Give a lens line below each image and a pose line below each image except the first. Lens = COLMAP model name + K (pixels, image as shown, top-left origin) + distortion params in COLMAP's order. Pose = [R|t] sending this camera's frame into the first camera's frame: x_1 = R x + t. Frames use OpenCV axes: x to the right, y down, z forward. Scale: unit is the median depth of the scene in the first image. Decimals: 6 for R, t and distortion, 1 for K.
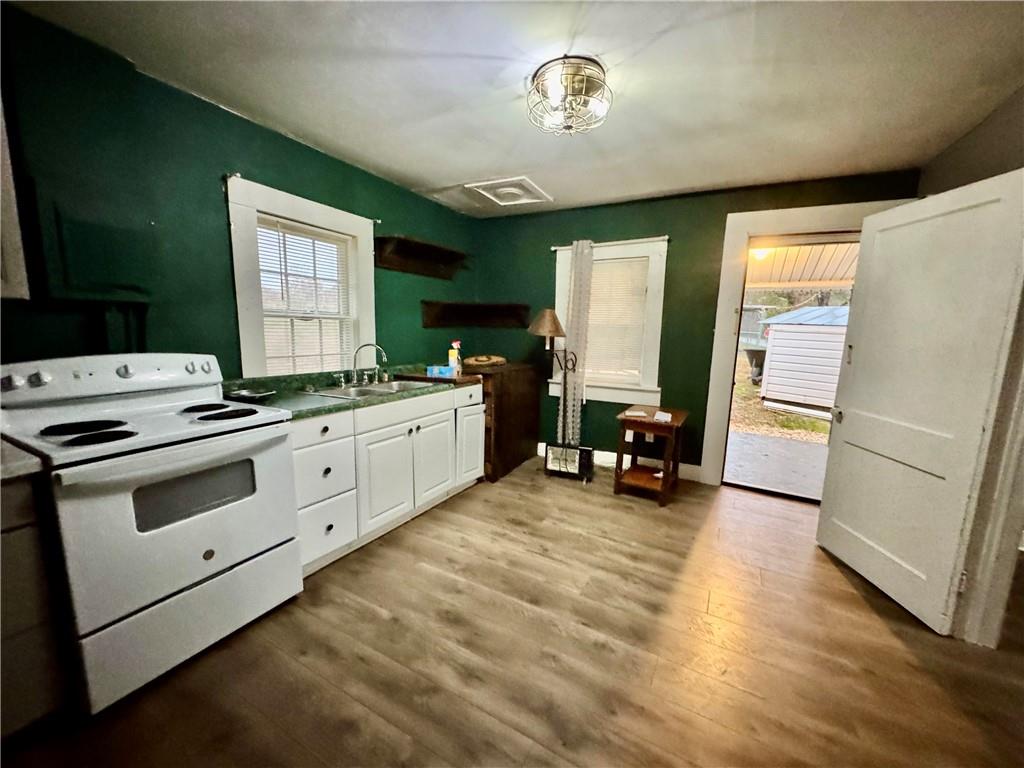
lens RADIAL K [[407.7, 0, 511.9], [0, 407.7, 386.2], [0, 0, 1]] dist [-0.000763, 0.000147]
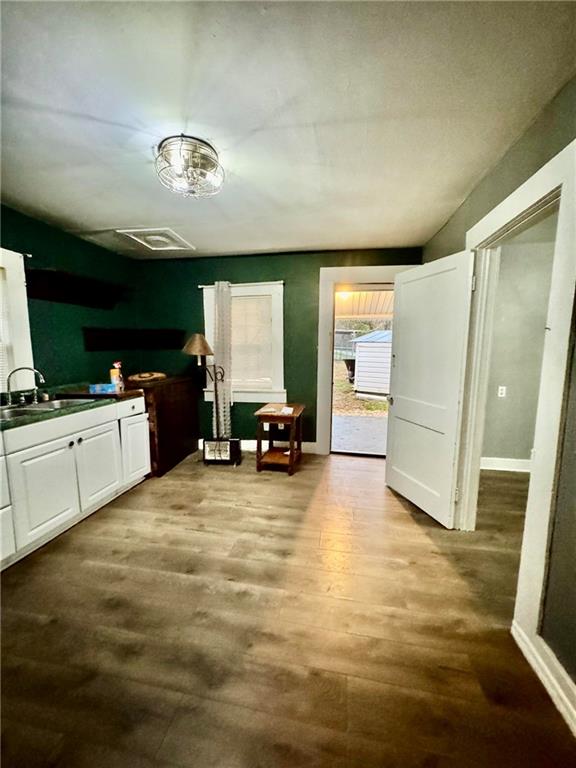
lens RADIAL K [[305.8, 0, 289.6], [0, 305.8, 385.2], [0, 0, 1]] dist [-0.000763, 0.000147]
pose [[0.946437, -0.062732, 0.316735, 0.056831], [0.068685, 0.997609, -0.007652, -0.002621], [-0.315498, 0.028997, 0.948483, 0.009864]]
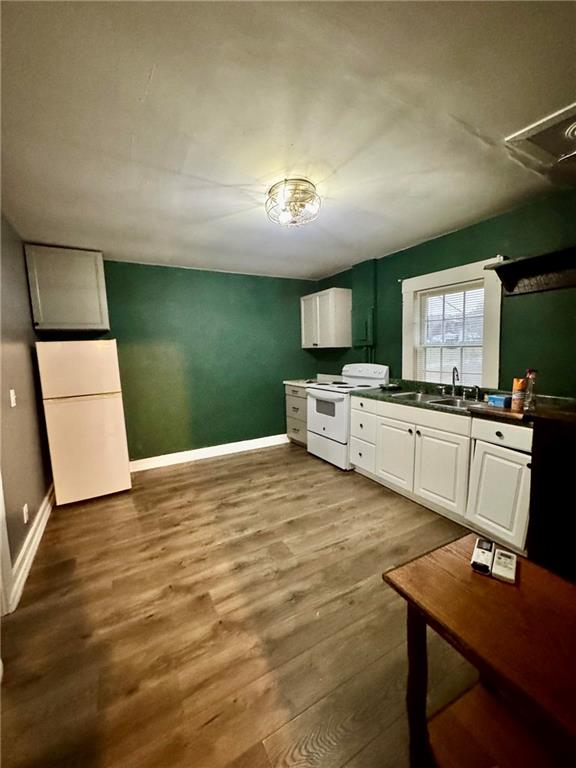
lens RADIAL K [[305.8, 0, 289.6], [0, 305.8, 385.2], [0, 0, 1]] dist [-0.000763, 0.000147]
pose [[-0.528925, 0.086603, -0.844238, 0.718205], [-0.113571, 0.978609, 0.171541, -0.148122], [0.841035, 0.186613, -0.507775, 1.046063]]
